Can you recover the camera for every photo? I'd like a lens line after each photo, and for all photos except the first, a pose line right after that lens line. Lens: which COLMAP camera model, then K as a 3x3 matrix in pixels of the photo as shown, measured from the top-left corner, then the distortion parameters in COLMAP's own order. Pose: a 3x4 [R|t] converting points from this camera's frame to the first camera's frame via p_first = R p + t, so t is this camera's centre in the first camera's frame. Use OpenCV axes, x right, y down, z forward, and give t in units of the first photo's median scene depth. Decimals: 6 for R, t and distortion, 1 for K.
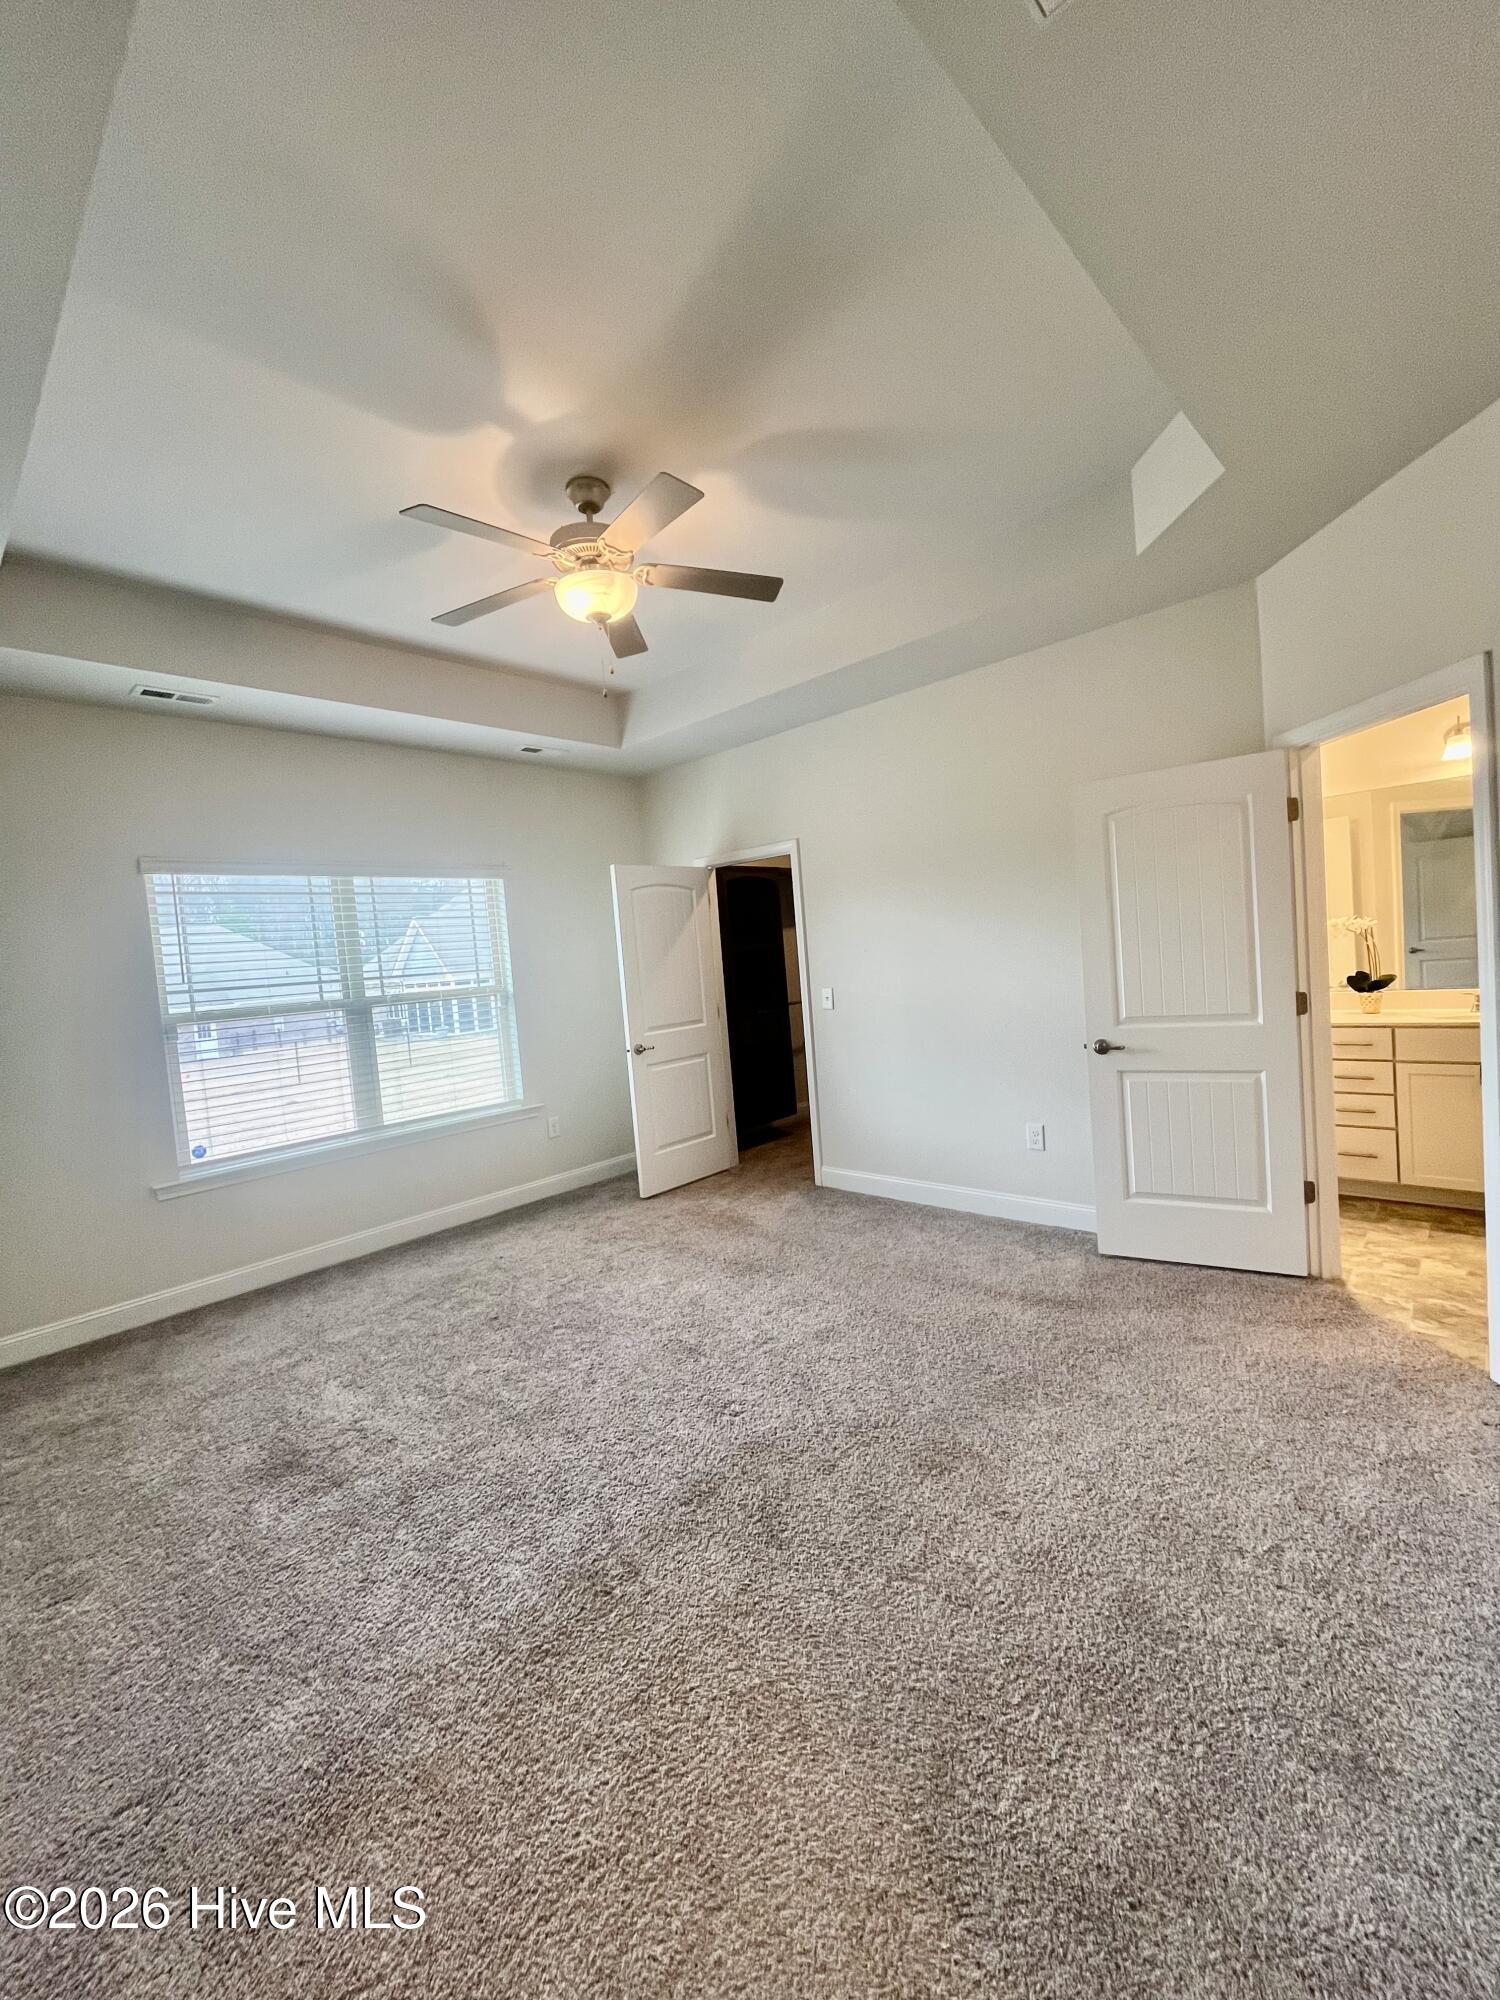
lens RADIAL K [[814.7, 0, 746.9], [0, 814.7, 997.1], [0, 0, 1]] dist [-0.002149, 0.000287]
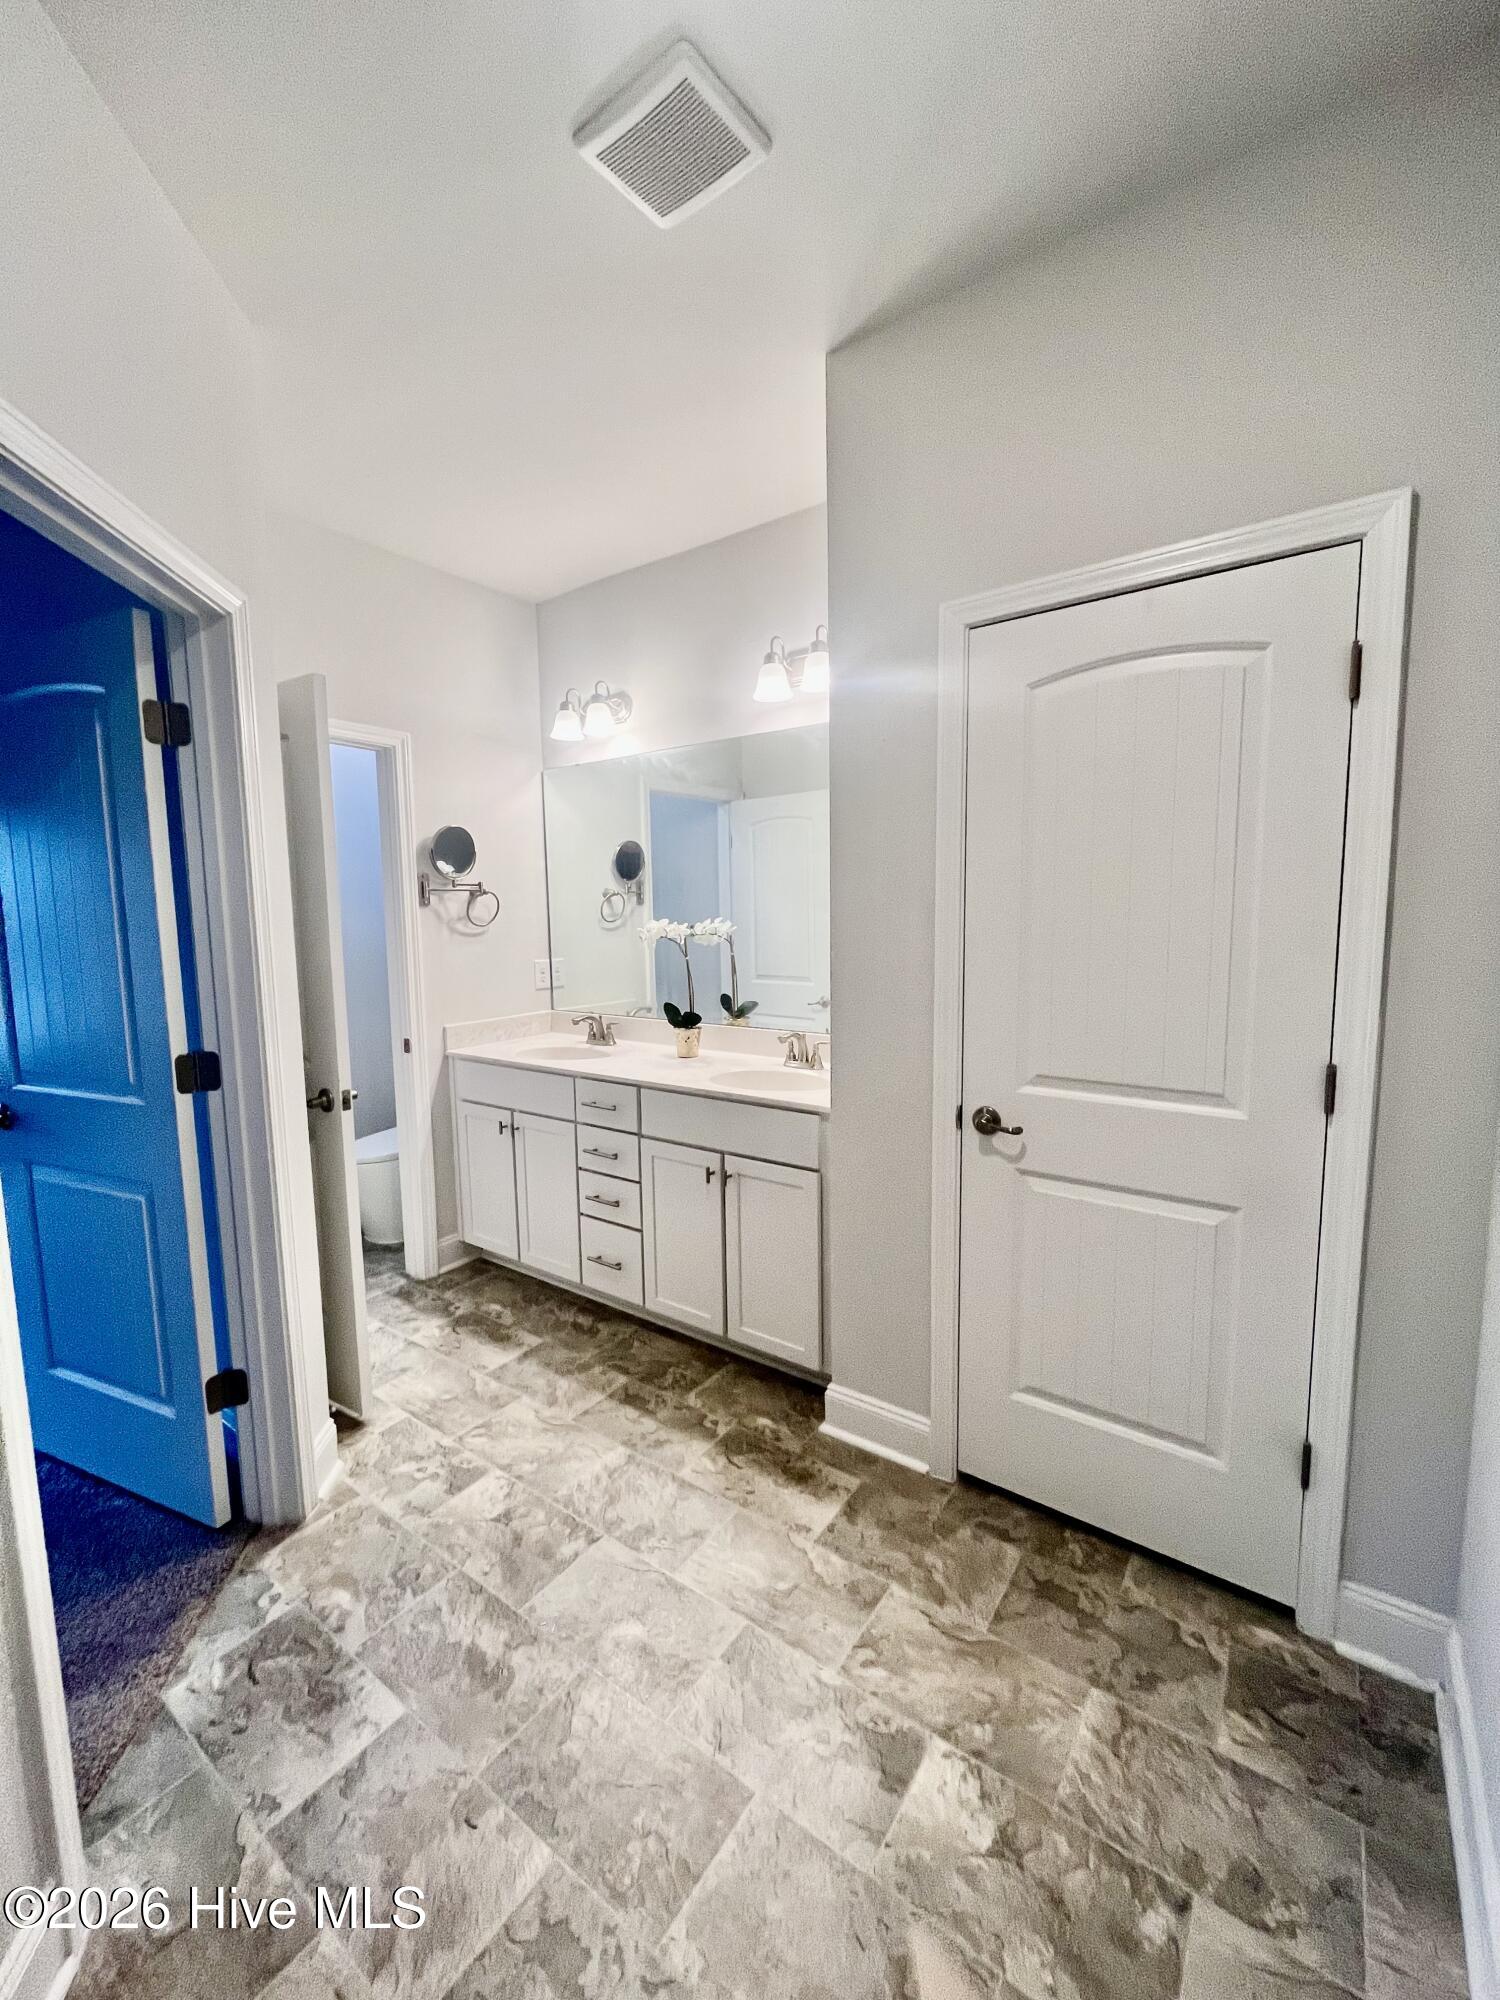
lens RADIAL K [[814.7, 0, 746.9], [0, 814.7, 997.1], [0, 0, 1]] dist [-0.002149, 0.000287]
pose [[0.988431, 0.053566, 0.141894, 0.822842], [-0.060043, 0.997322, 0.041762, -0.077433], [-0.139277, -0.049799, 0.989001, 0.324297]]
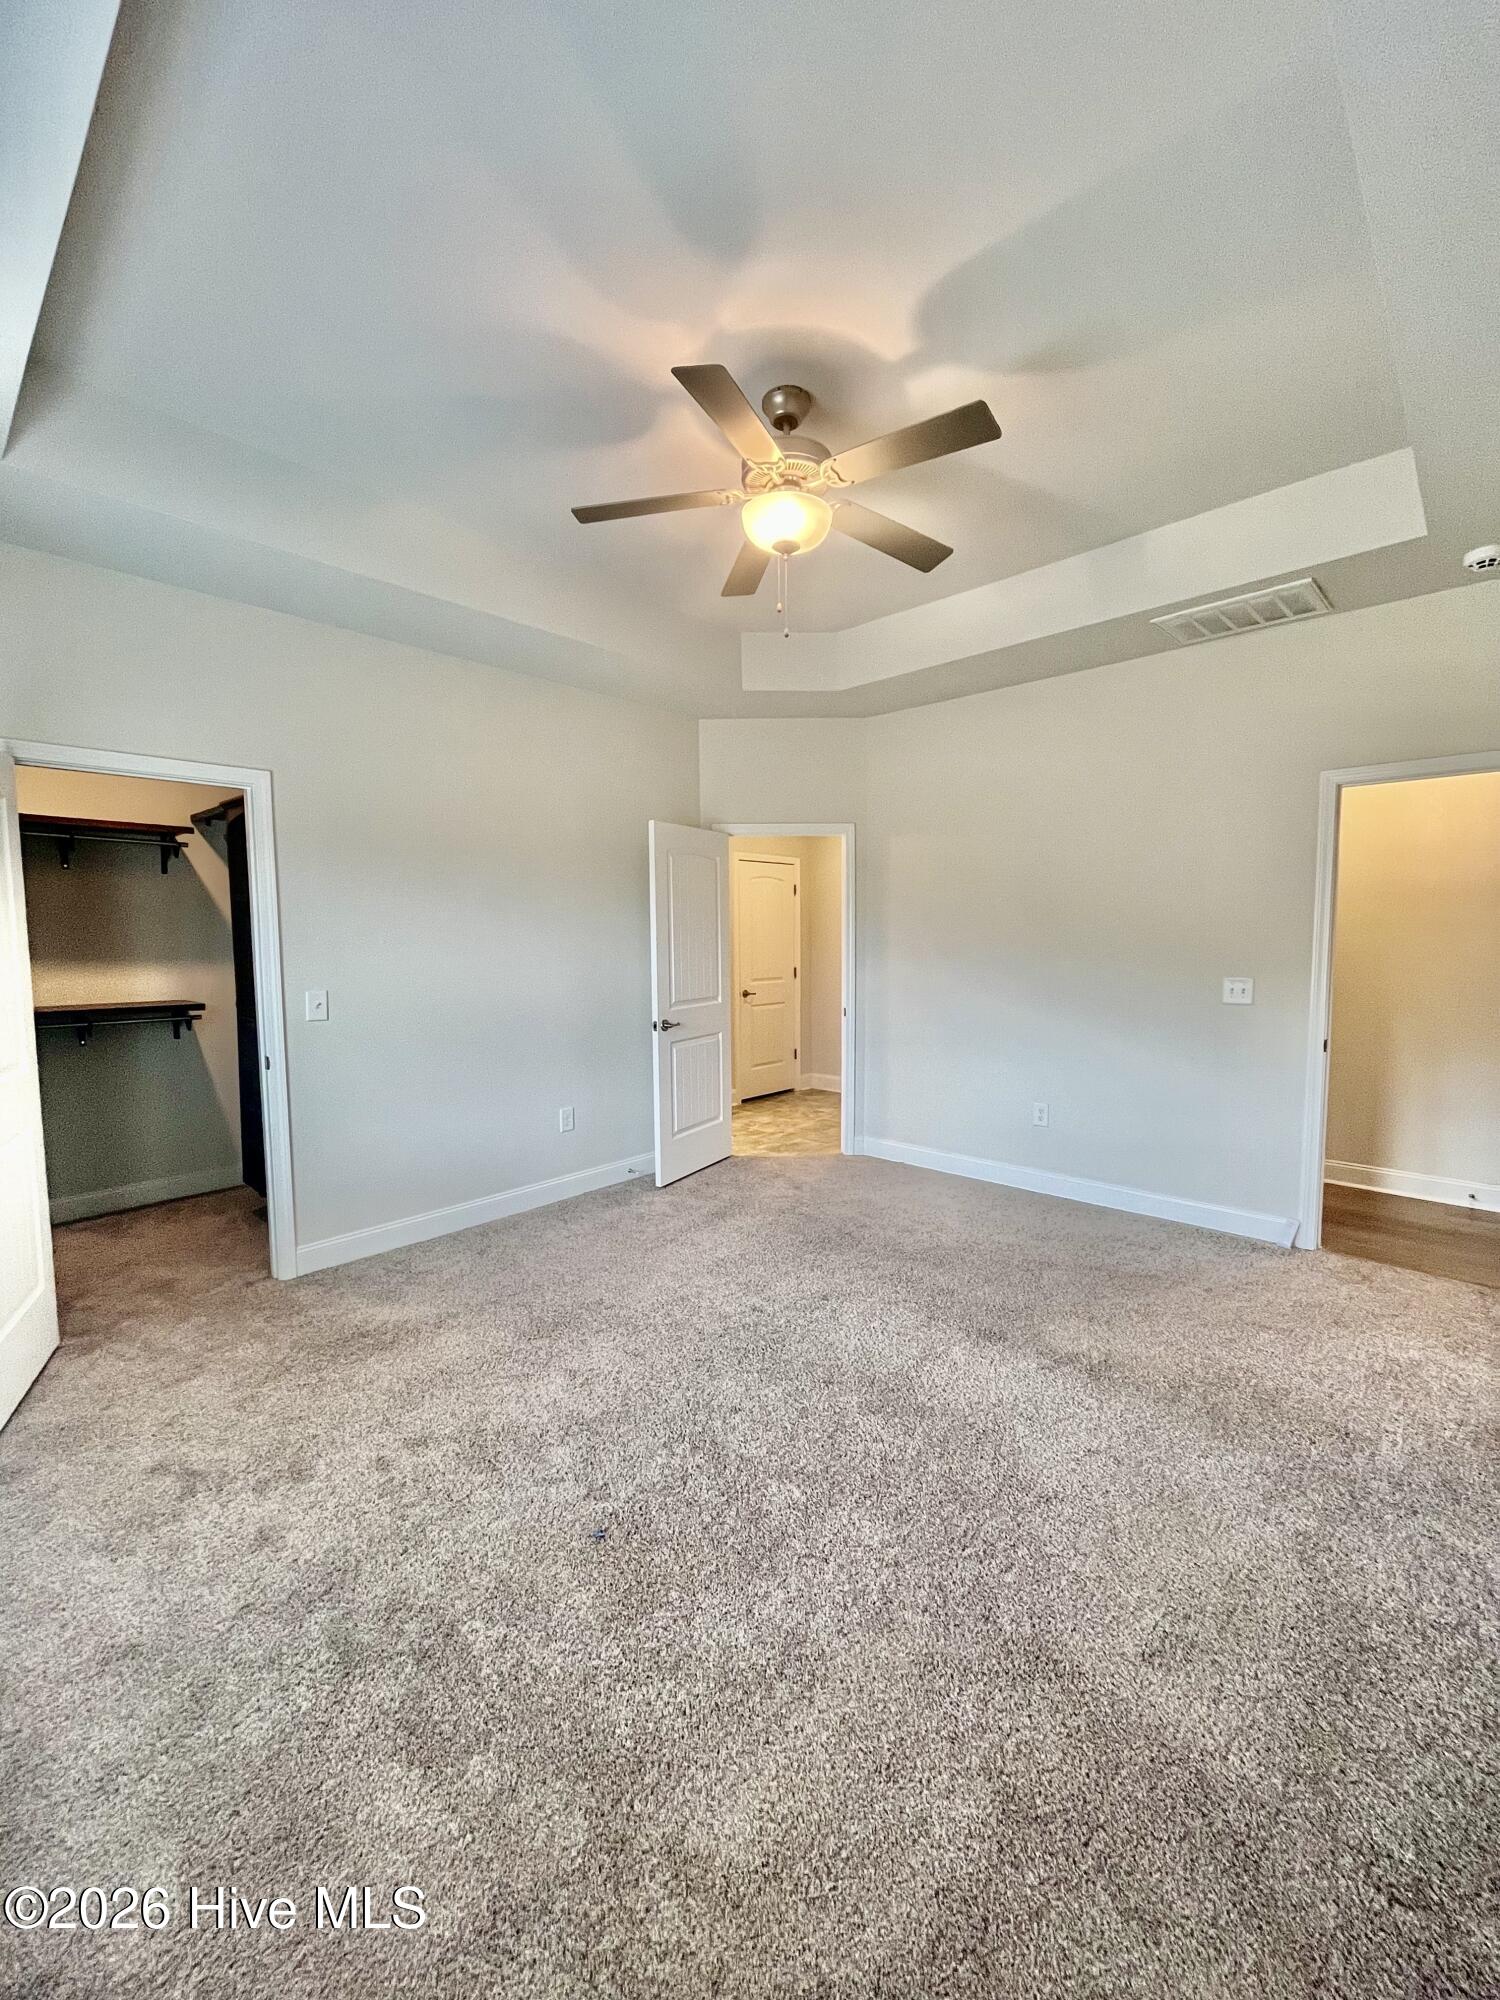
lens RADIAL K [[814.7, 0, 746.9], [0, 814.7, 997.1], [0, 0, 1]] dist [-0.002149, 0.000287]
pose [[-0.013022, 0.002702, 0.999912, -0.826709], [0.061407, 0.998111, -0.001898, 0.024677], [-0.998028, 0.061377, -0.013163, 0.828580]]
